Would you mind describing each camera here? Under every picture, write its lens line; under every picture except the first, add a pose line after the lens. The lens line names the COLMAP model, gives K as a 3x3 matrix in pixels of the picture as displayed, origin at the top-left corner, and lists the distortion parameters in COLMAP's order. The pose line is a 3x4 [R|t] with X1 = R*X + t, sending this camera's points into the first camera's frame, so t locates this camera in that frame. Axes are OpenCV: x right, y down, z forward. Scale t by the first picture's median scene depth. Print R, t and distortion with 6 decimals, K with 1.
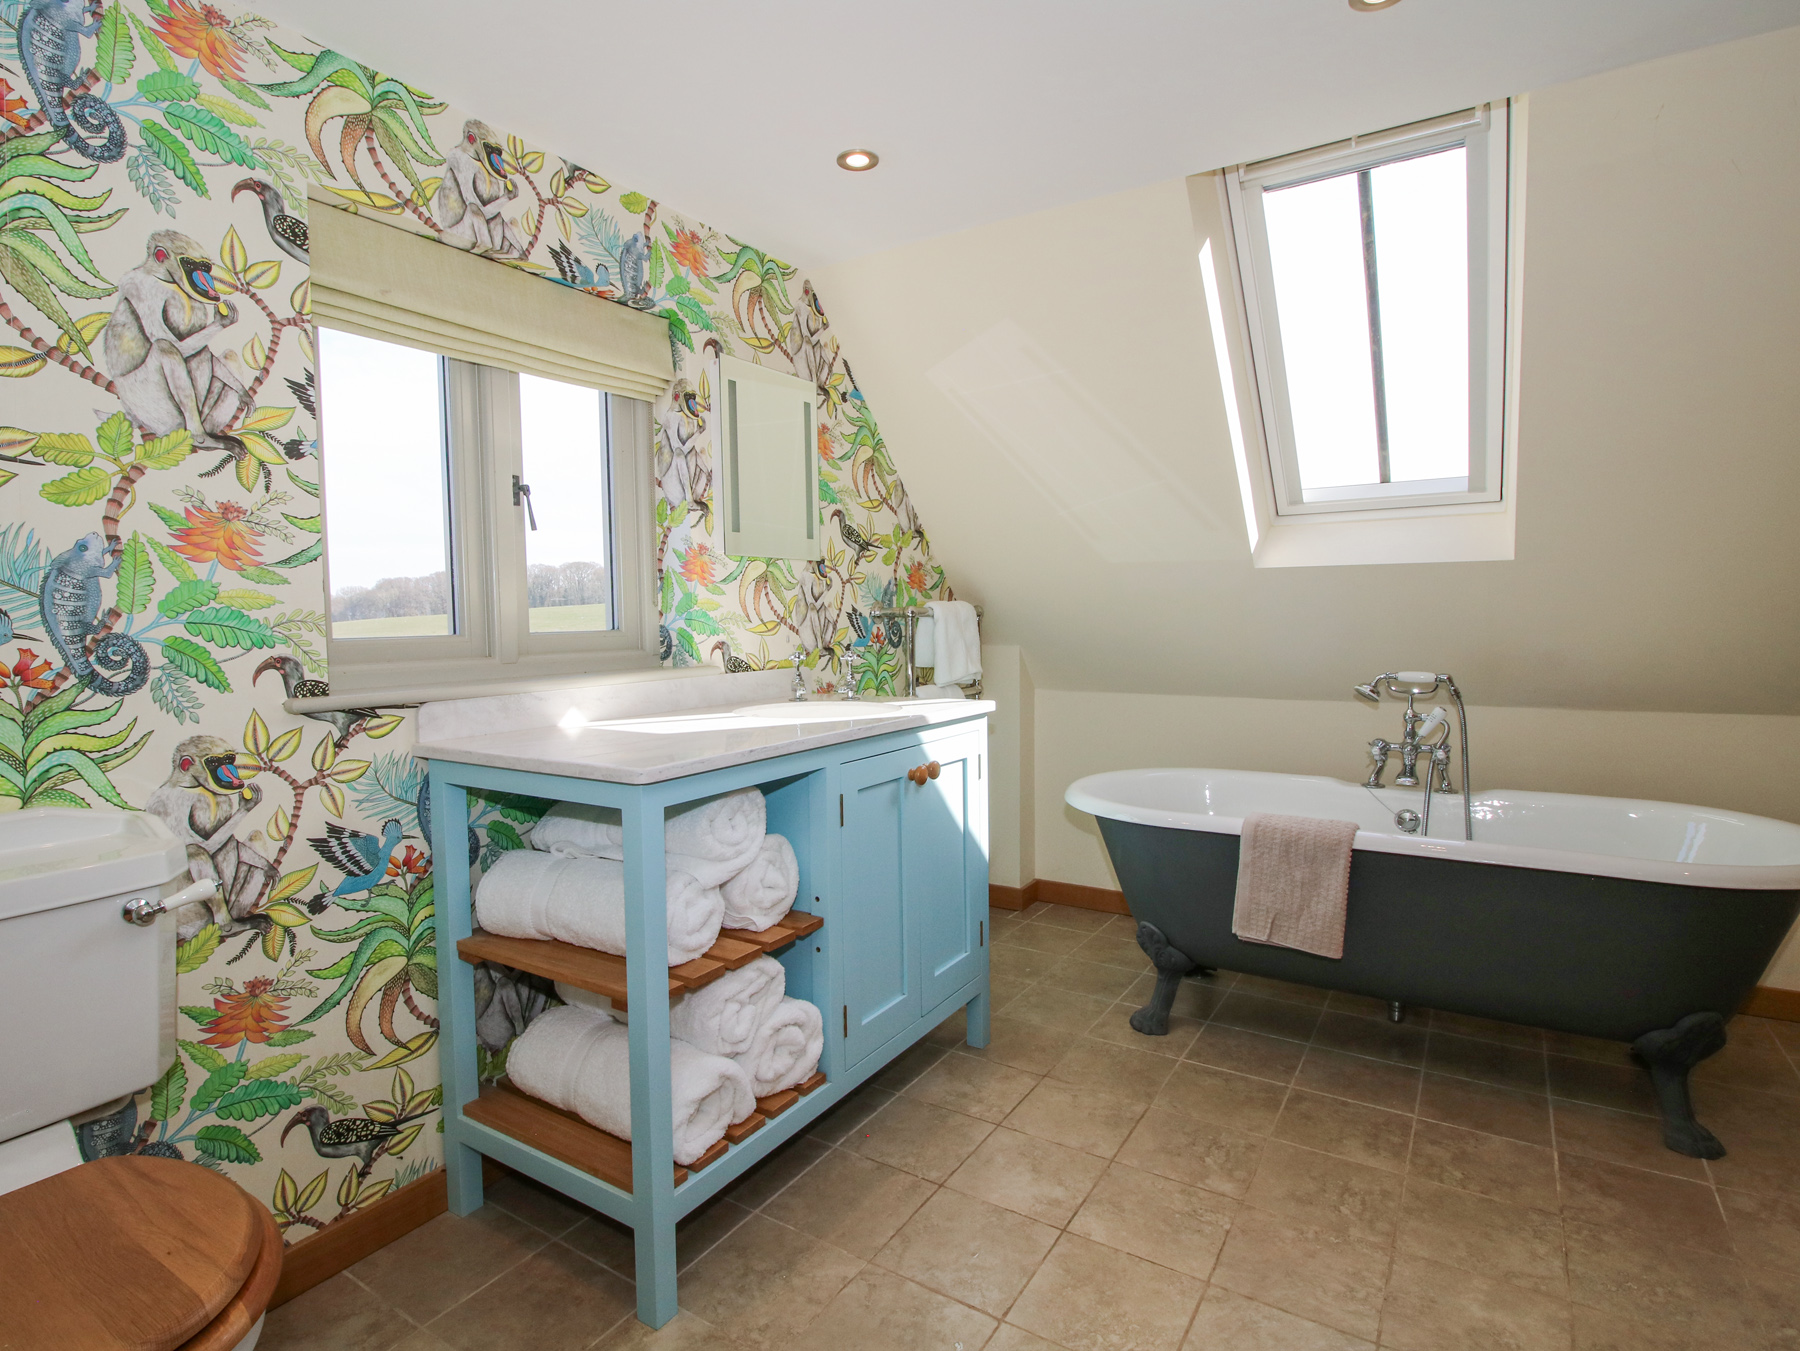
lens RADIAL K [[924.7, 0, 886.9], [0, 924.7, 665.3], [0, 0, 1]] dist [-0.011430, -0.007362]
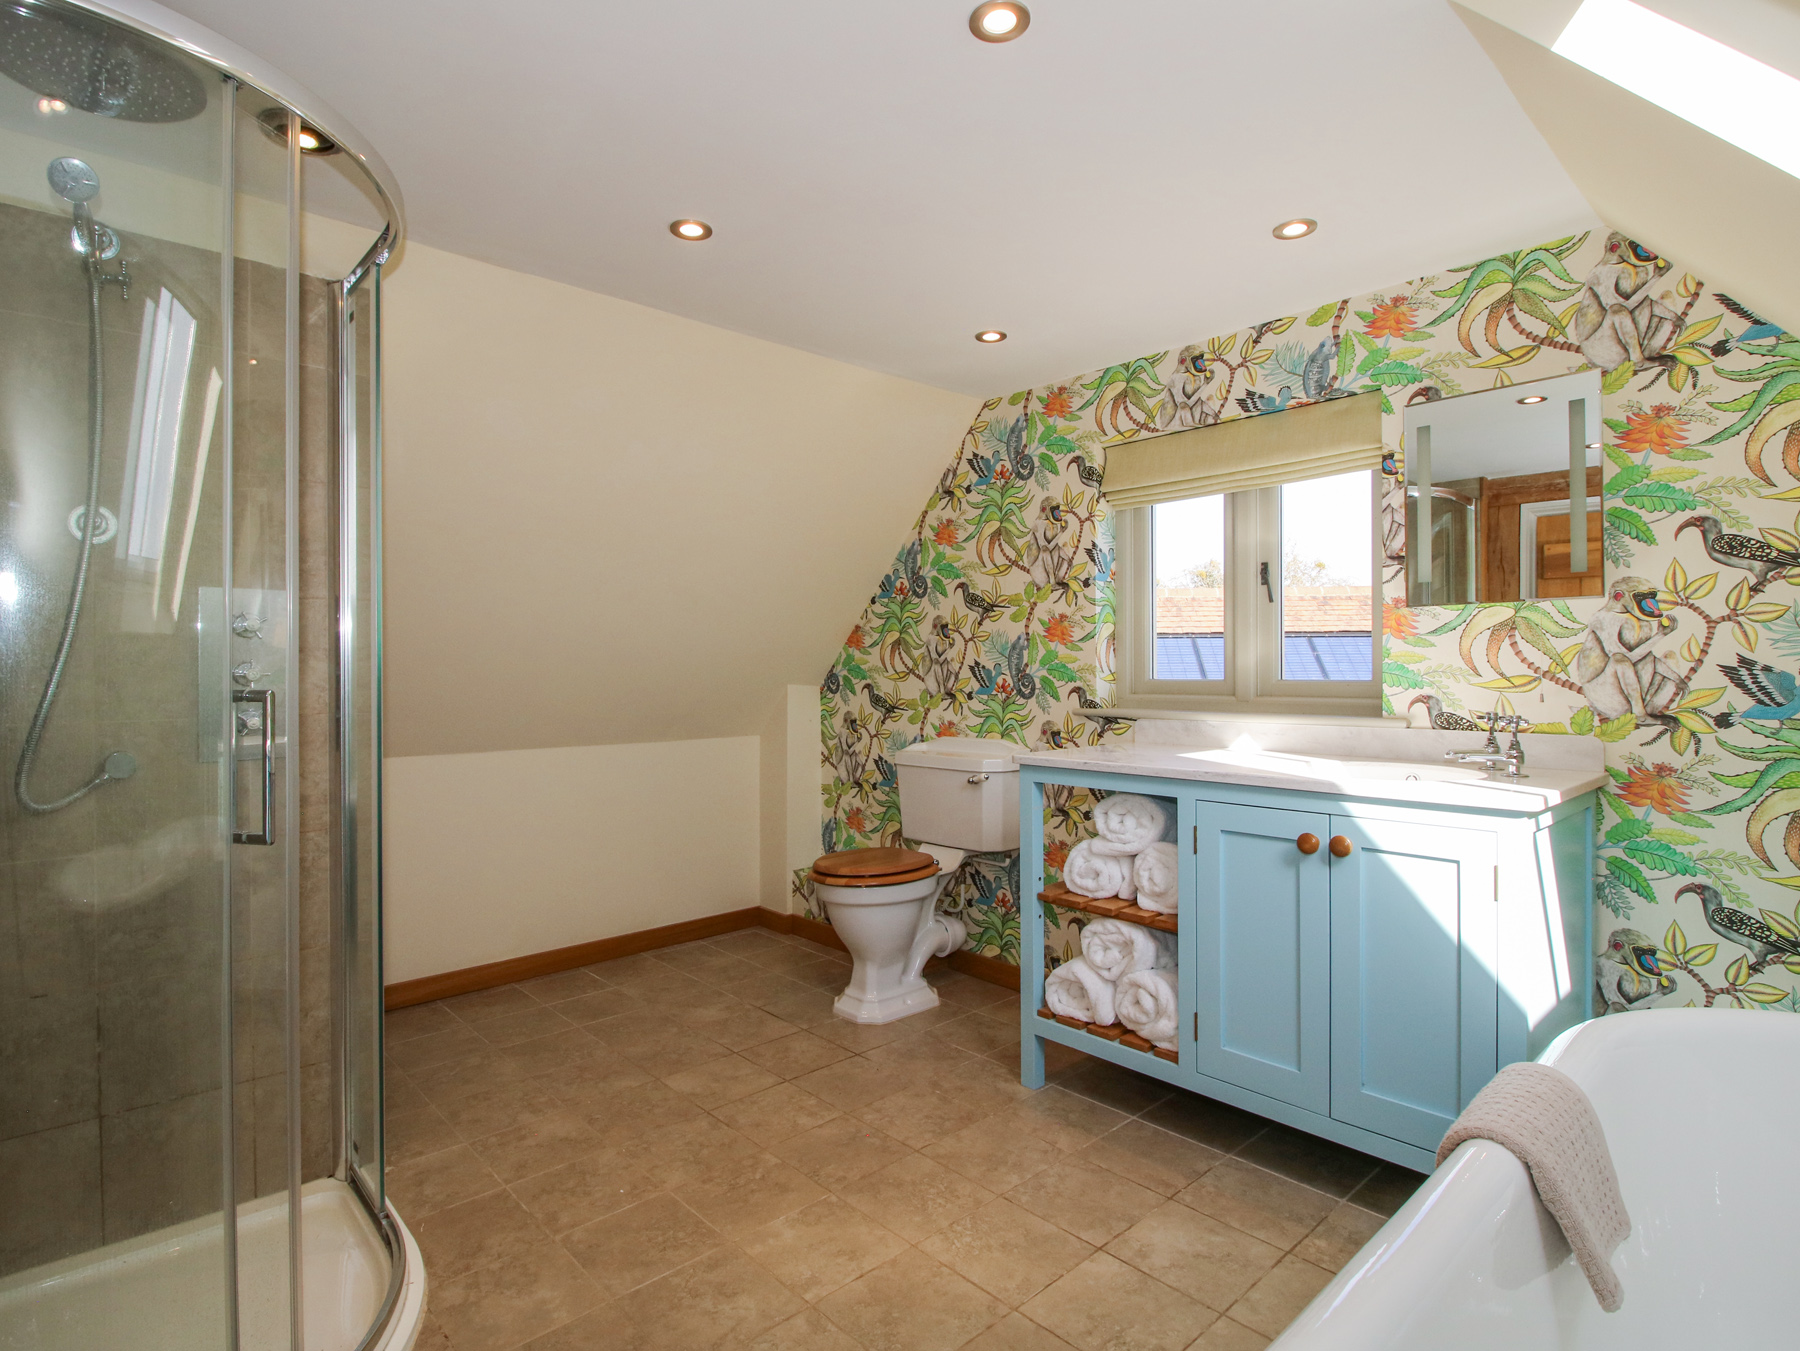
lens RADIAL K [[924.7, 0, 890.2], [0, 924.7, 667.7], [0, 0, 1]] dist [-0.011430, -0.007362]
pose [[-0.243097, 0.014957, -0.969887, 1.255200], [-0.045502, 0.998605, 0.026805, -0.077230], [0.968934, 0.050647, -0.242077, 0.971250]]
